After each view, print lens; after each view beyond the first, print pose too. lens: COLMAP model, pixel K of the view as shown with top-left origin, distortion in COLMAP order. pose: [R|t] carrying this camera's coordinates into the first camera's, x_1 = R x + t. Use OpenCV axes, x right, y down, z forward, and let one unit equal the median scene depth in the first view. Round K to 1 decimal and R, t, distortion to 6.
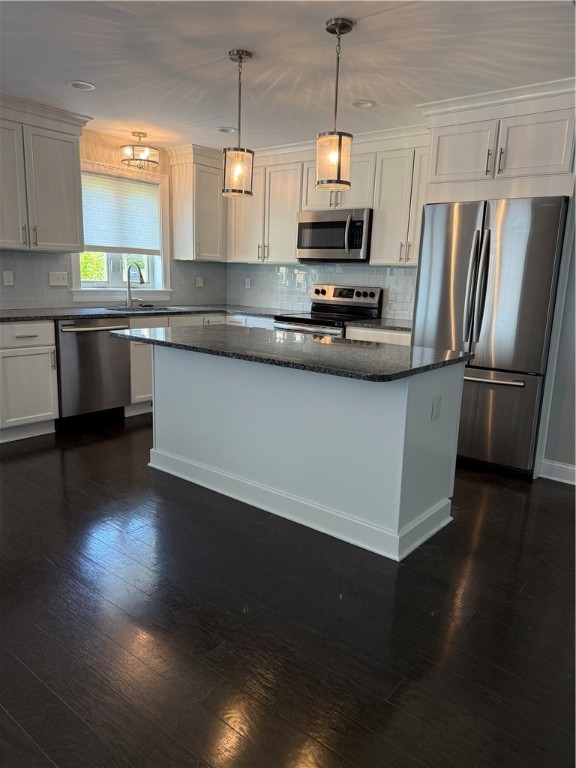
lens RADIAL K [[549.9, 0, 288.9], [0, 549.9, 396.9], [0, 0, 1]] dist [0.090001, -0.135394]
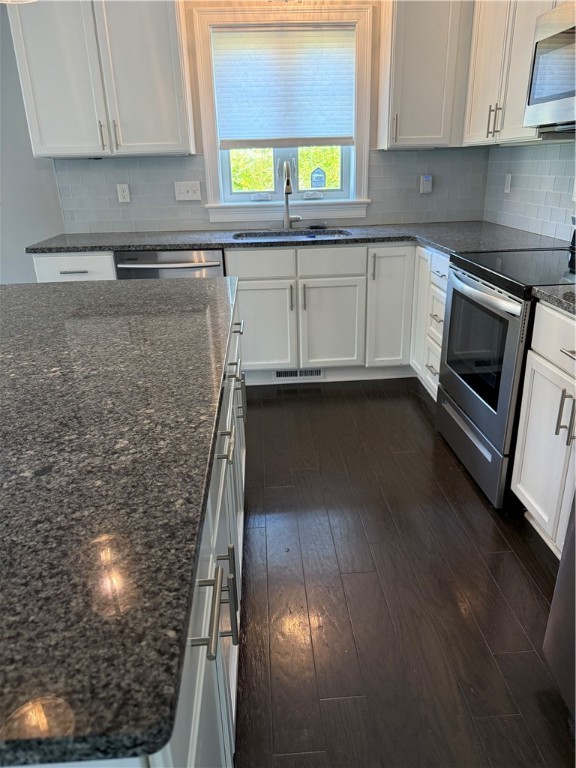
lens RADIAL K [[548.4, 0, 304.0], [0, 548.4, 391.5], [0, 0, 1]] dist [0.154952, -0.229560]
pose [[0.688021, 0.227177, -0.689216, 0.286970], [-0.111242, 0.971528, 0.209183, -0.124514], [0.717114, -0.067253, 0.693703, 0.570502]]
